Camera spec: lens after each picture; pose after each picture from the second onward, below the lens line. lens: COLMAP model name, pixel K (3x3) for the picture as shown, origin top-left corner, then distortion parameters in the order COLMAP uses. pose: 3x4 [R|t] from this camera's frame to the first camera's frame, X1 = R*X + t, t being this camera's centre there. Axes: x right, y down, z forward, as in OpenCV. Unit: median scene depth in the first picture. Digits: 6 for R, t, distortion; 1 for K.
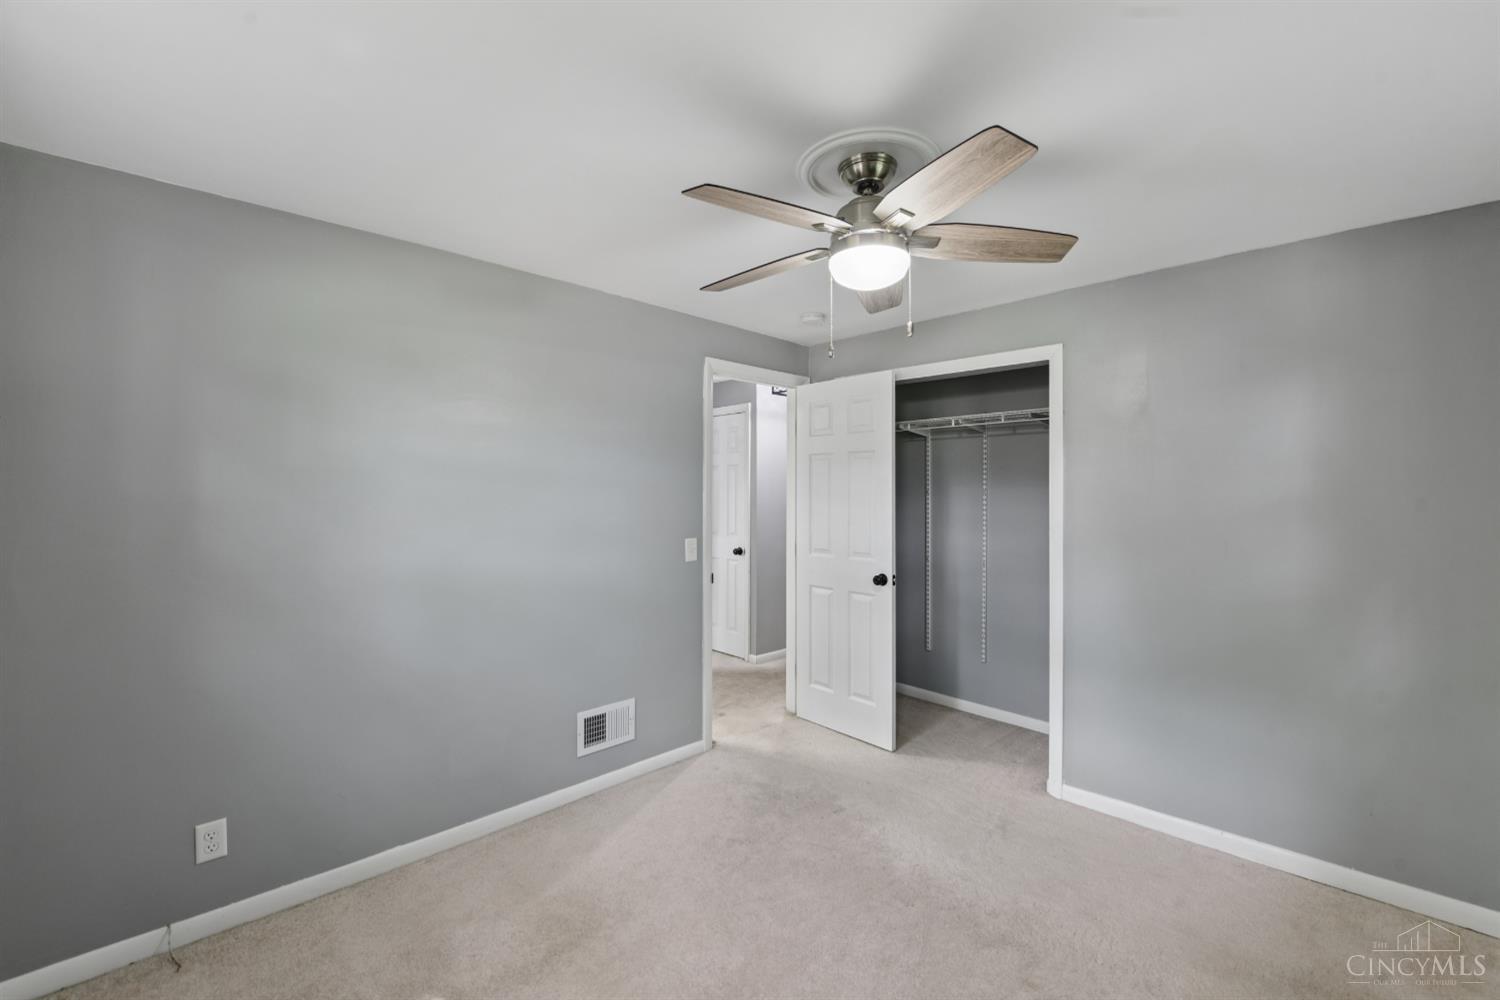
lens RADIAL K [[612.8, 0, 752.1], [0, 612.8, 490.0], [0, 0, 1]] dist [-0.015823, -0.000321]
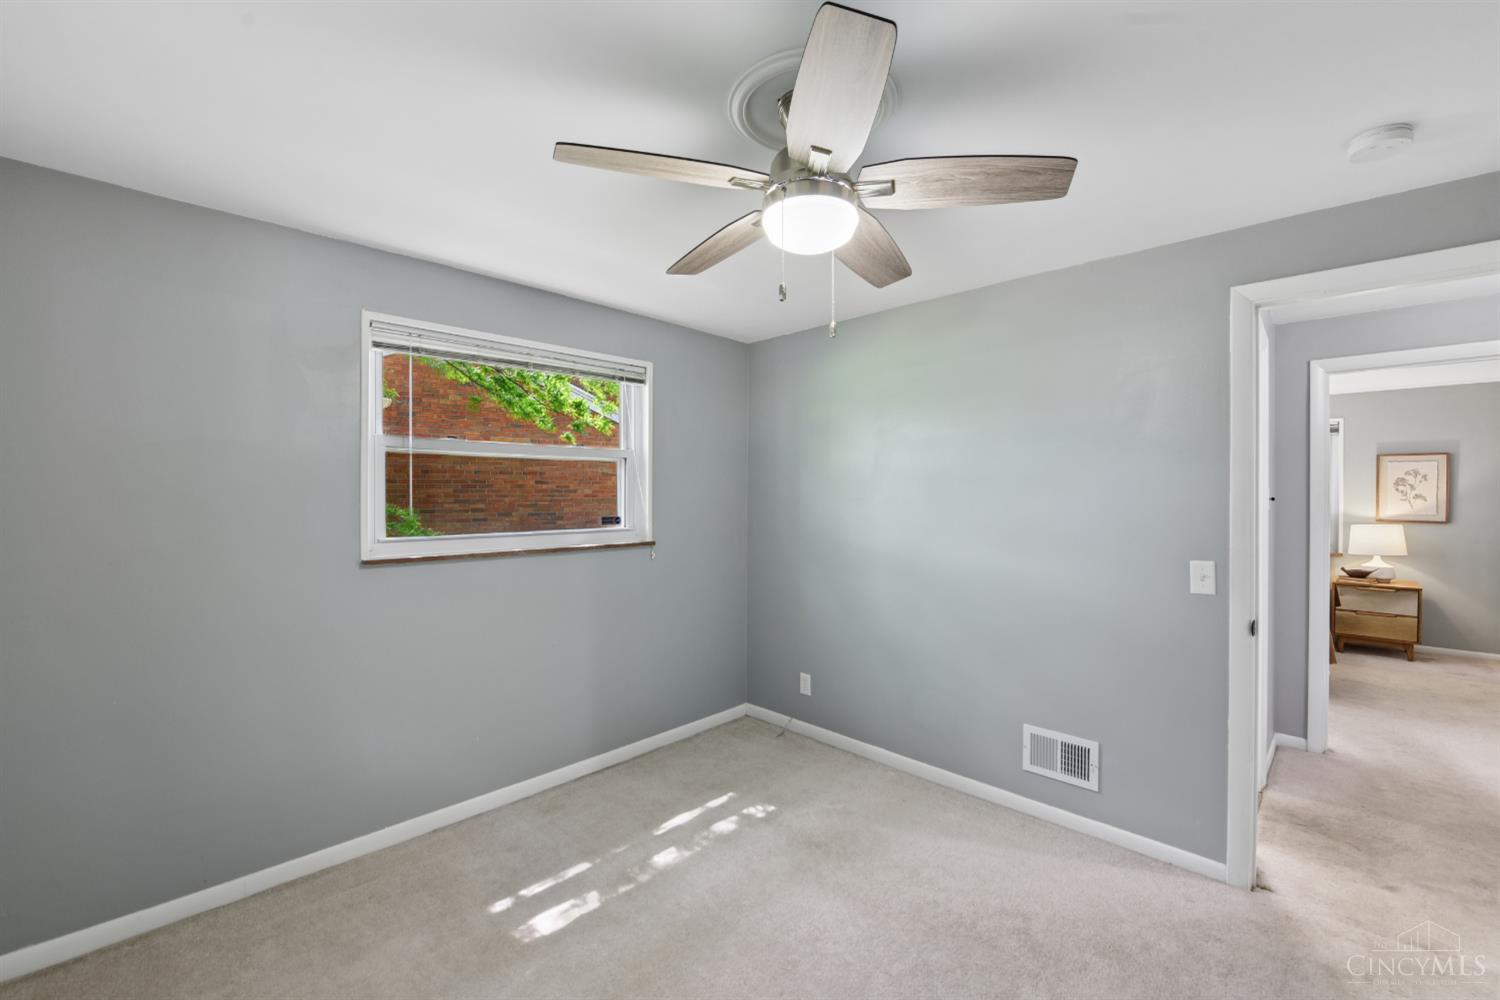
lens RADIAL K [[602.8, 0, 754.9], [0, 602.8, 496.8], [0, 0, 1]] dist [0.000821, -0.006535]
pose [[0.048254, 0.013771, -0.998740, 0.764631], [0.004840, 0.999890, 0.014021, -0.006296], [0.998823, -0.005511, 0.048182, 0.645659]]
